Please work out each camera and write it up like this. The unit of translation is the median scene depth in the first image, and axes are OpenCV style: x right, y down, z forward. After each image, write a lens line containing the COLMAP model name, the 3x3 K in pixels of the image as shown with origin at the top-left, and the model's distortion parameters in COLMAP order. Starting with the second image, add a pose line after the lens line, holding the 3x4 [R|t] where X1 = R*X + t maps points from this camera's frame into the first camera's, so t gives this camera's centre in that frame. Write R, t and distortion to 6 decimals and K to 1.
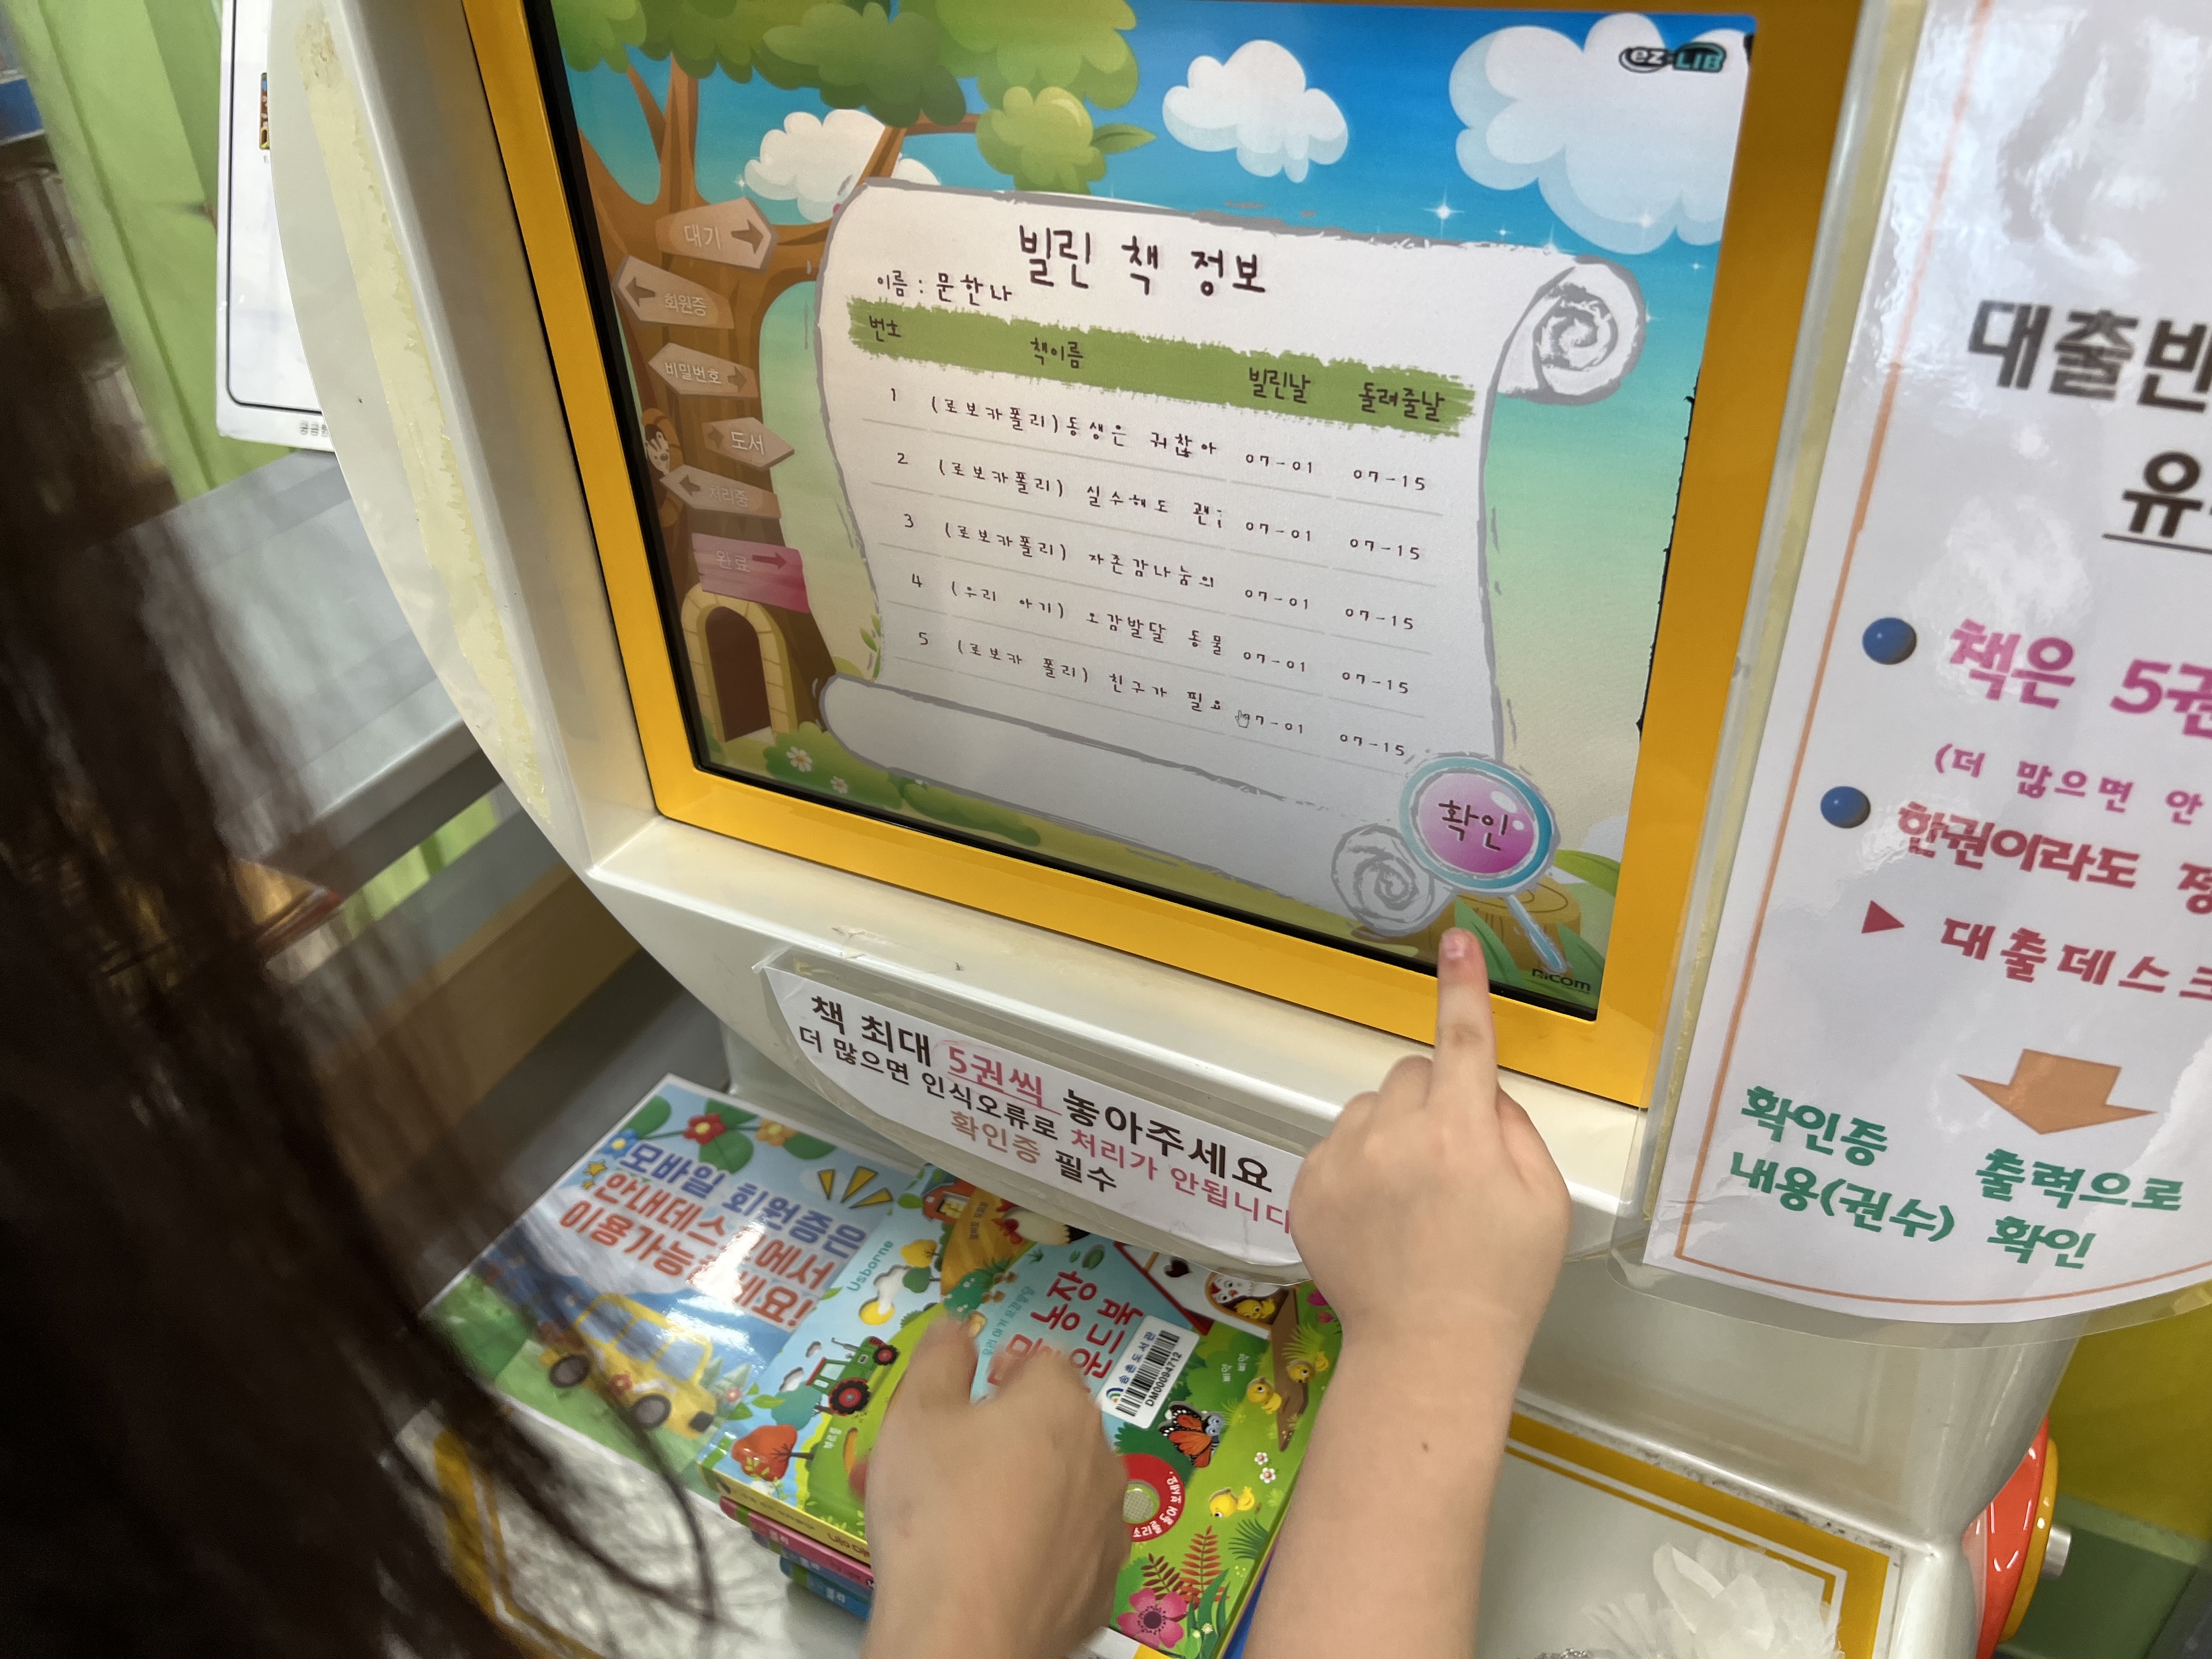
lens RADIAL K [[1670.6, 0, 1106.0], [0, 1670.6, 829.5], [0, 0, 1]] dist [0.081828, -0.119360]
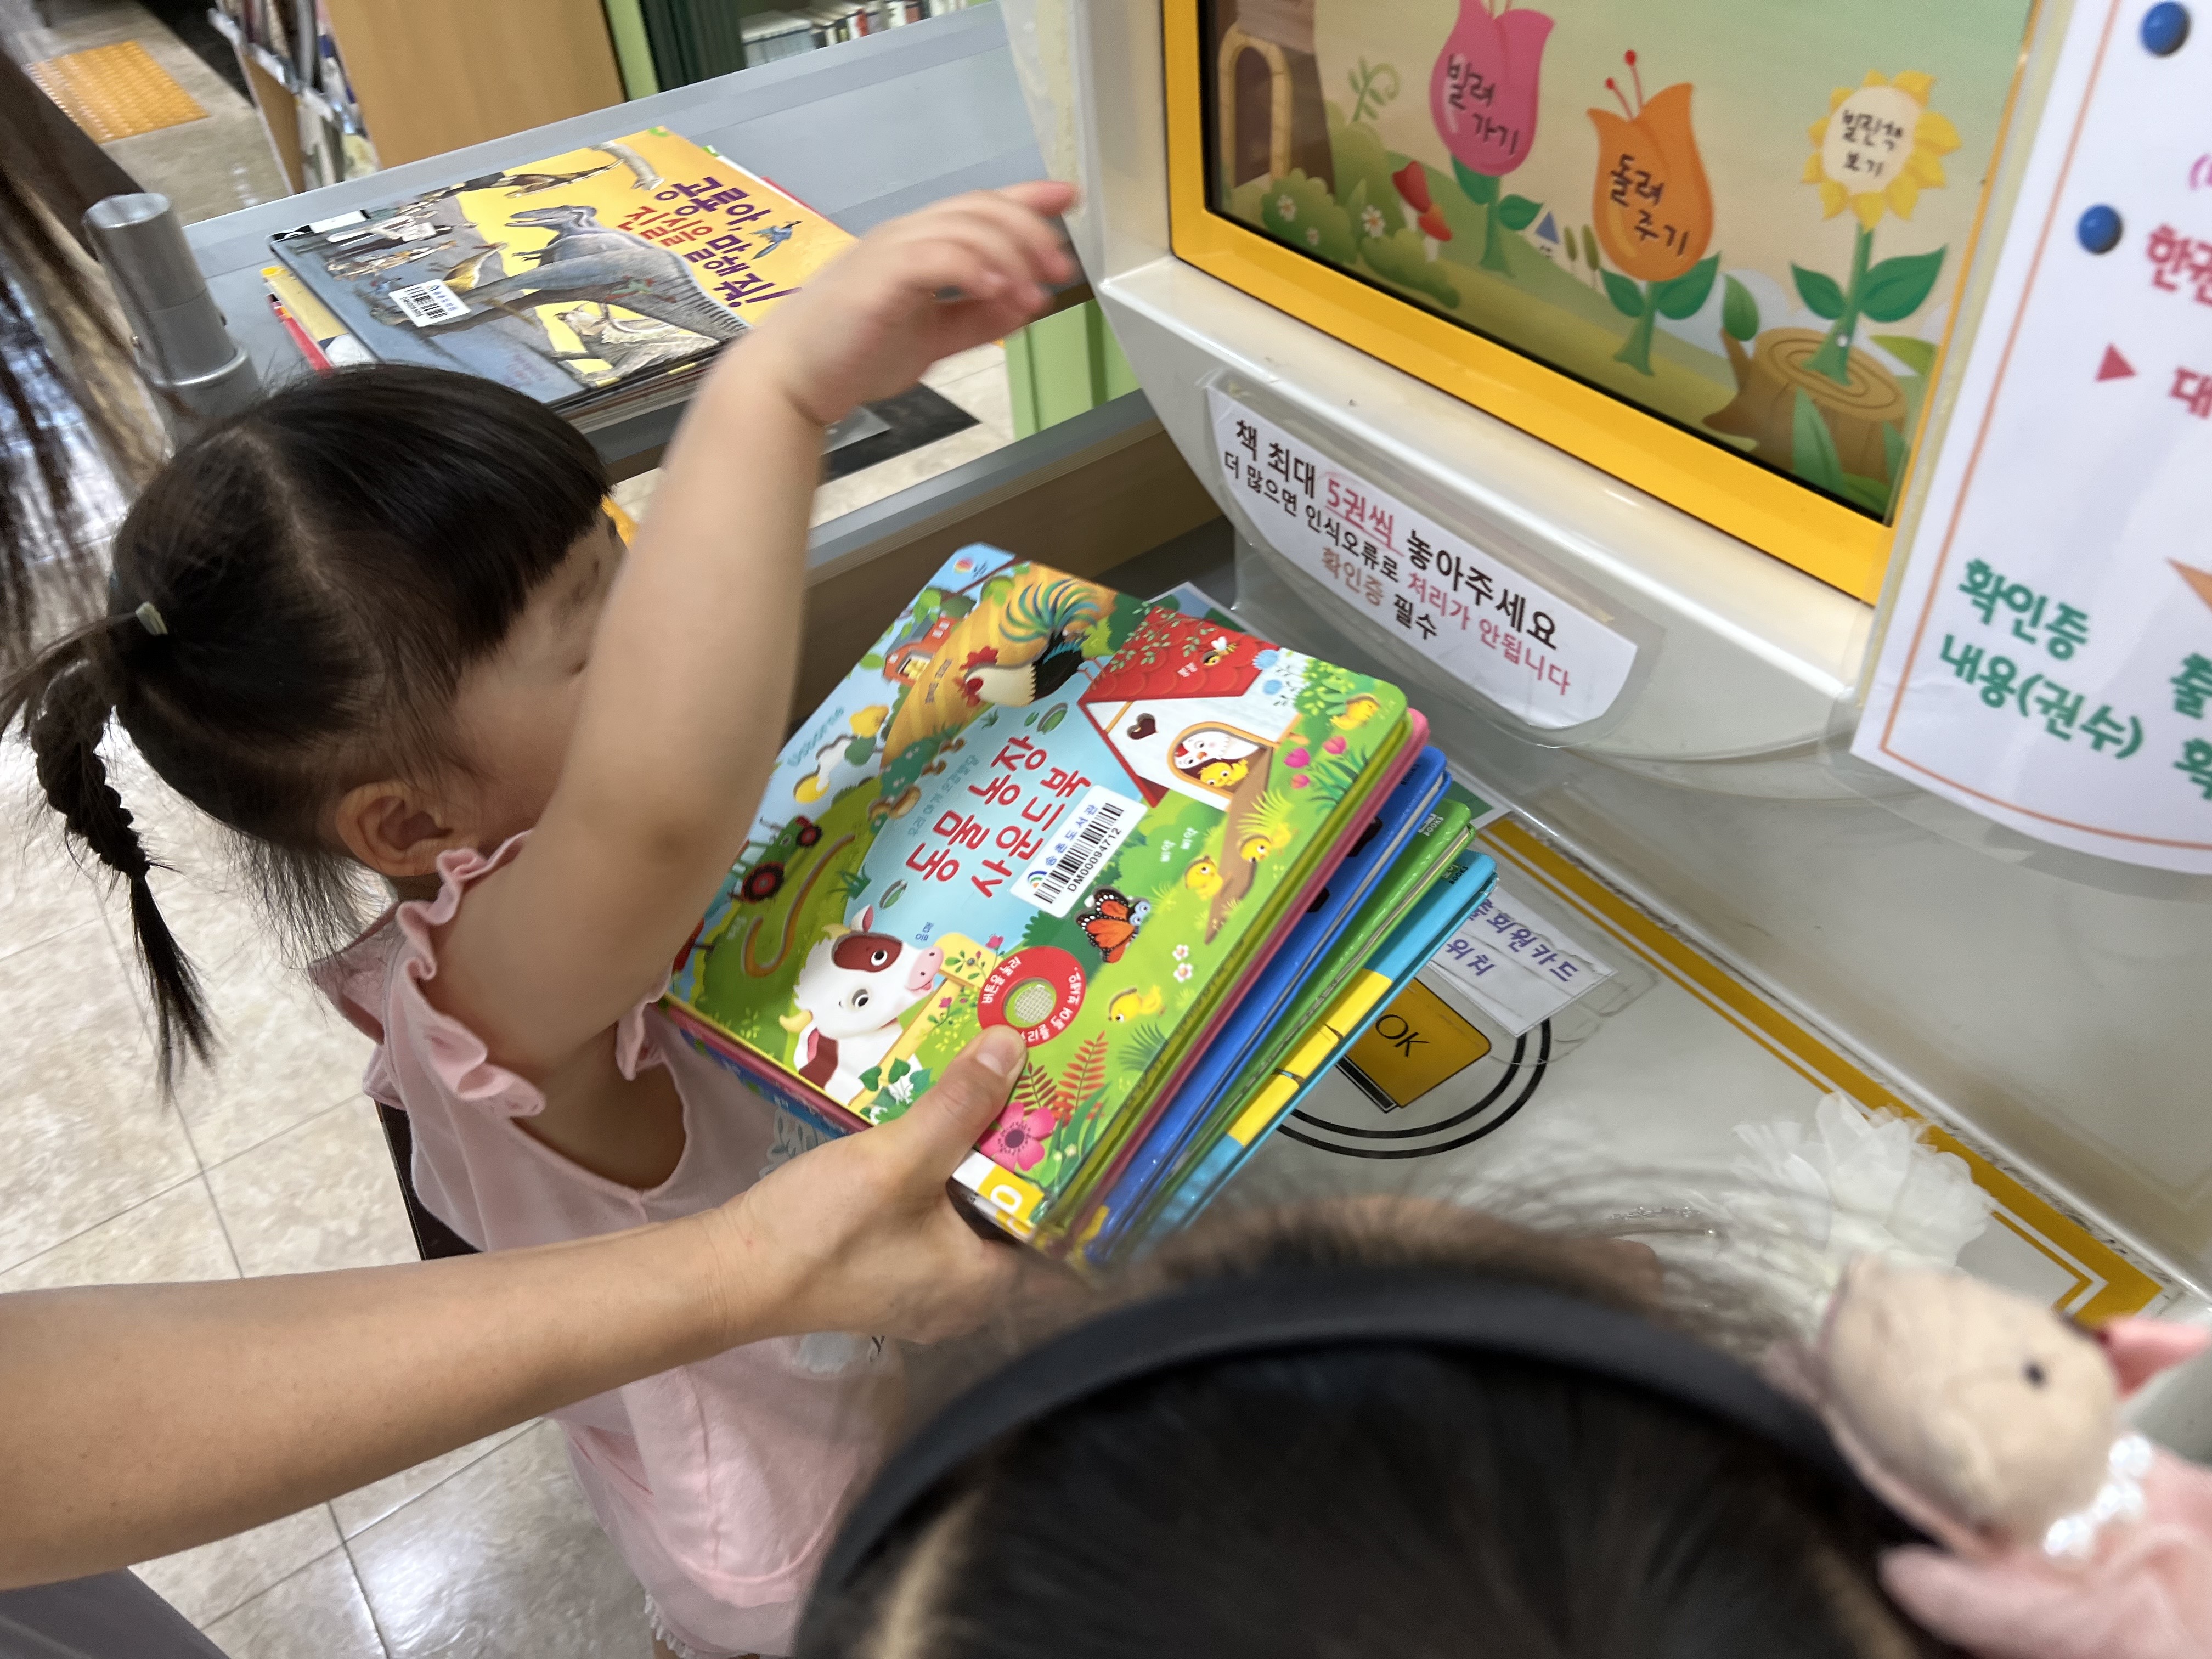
lens RADIAL K [[1672.6, 0, 1106.0], [0, 1672.6, 829.5], [0, 0, 1]] dist [0.038564, -0.047993]
pose [[0.885806, 0.292399, -0.360348, 0.276529], [-0.236467, 0.952551, 0.191651, 0.195137], [0.399288, -0.084556, 0.912918, -0.114296]]
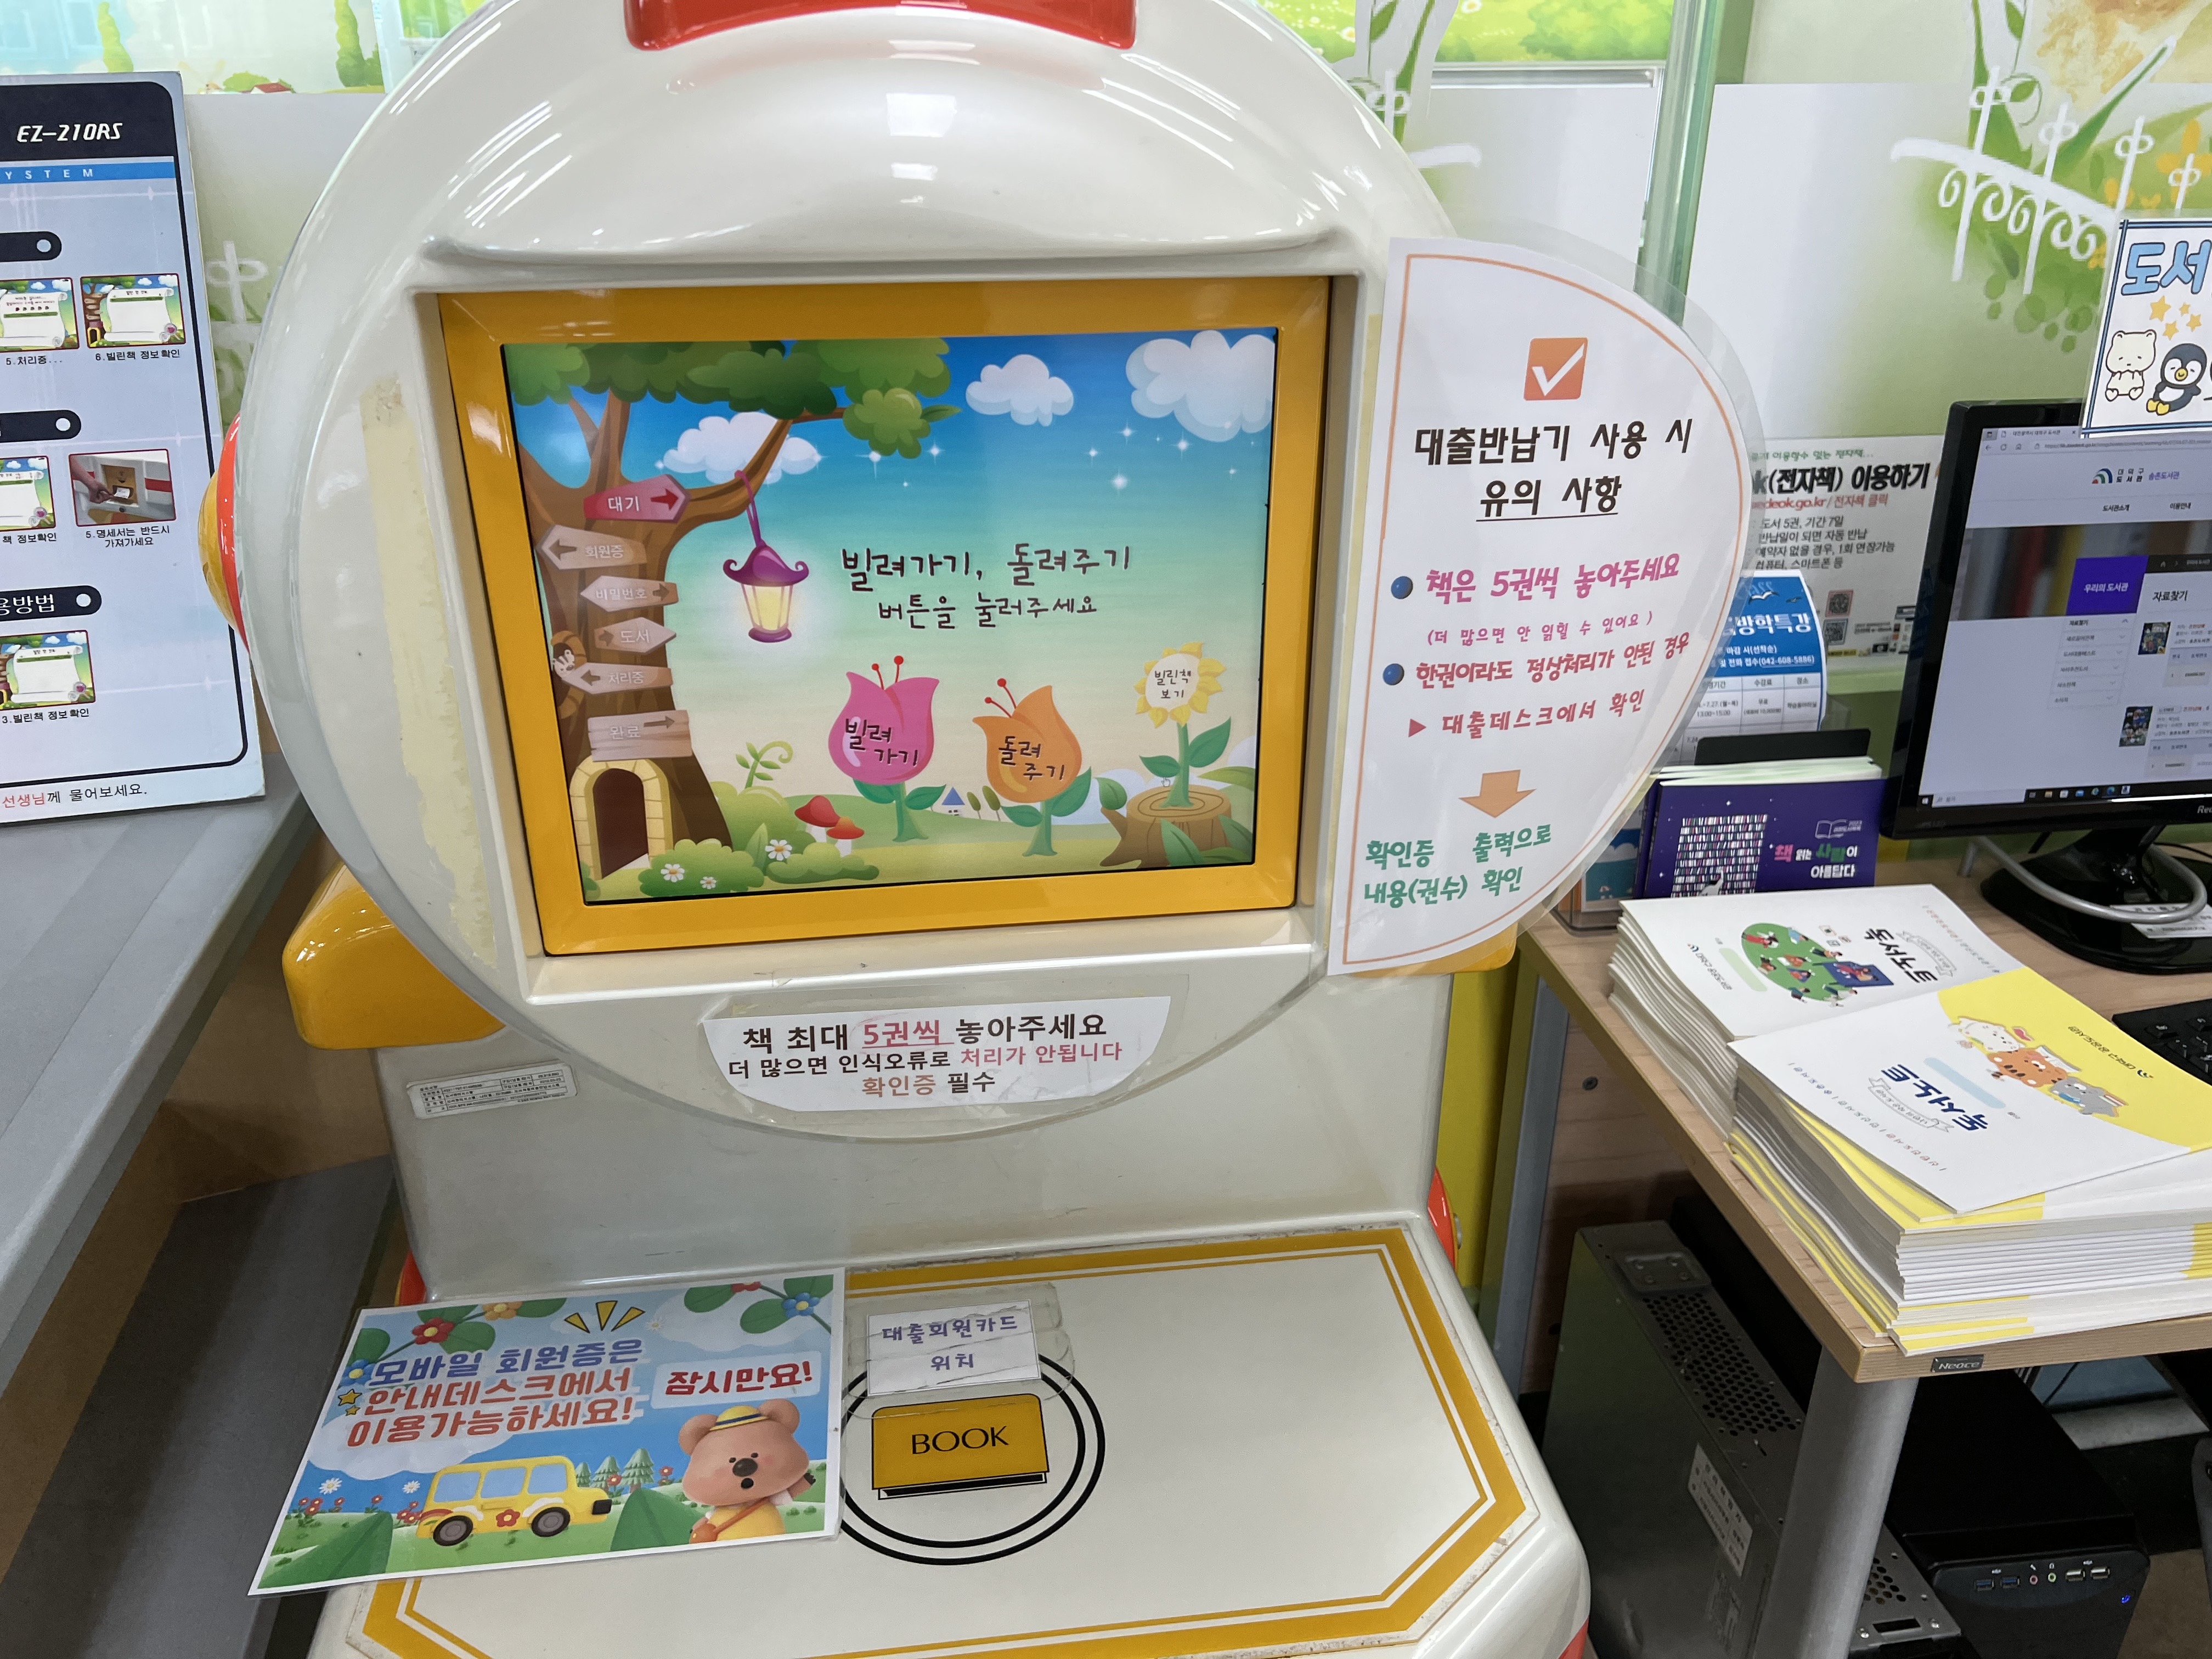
lens RADIAL K [[1651.5, 0, 1100.8], [0, 1651.5, 822.4], [0, 0, 1]] dist [0.123553, -0.211373]
pose [[0.817140, -0.208285, 0.537494, -0.735053], [0.302205, 0.948816, -0.091759, 0.175382], [-0.490871, 0.237413, 0.838261, -0.370868]]
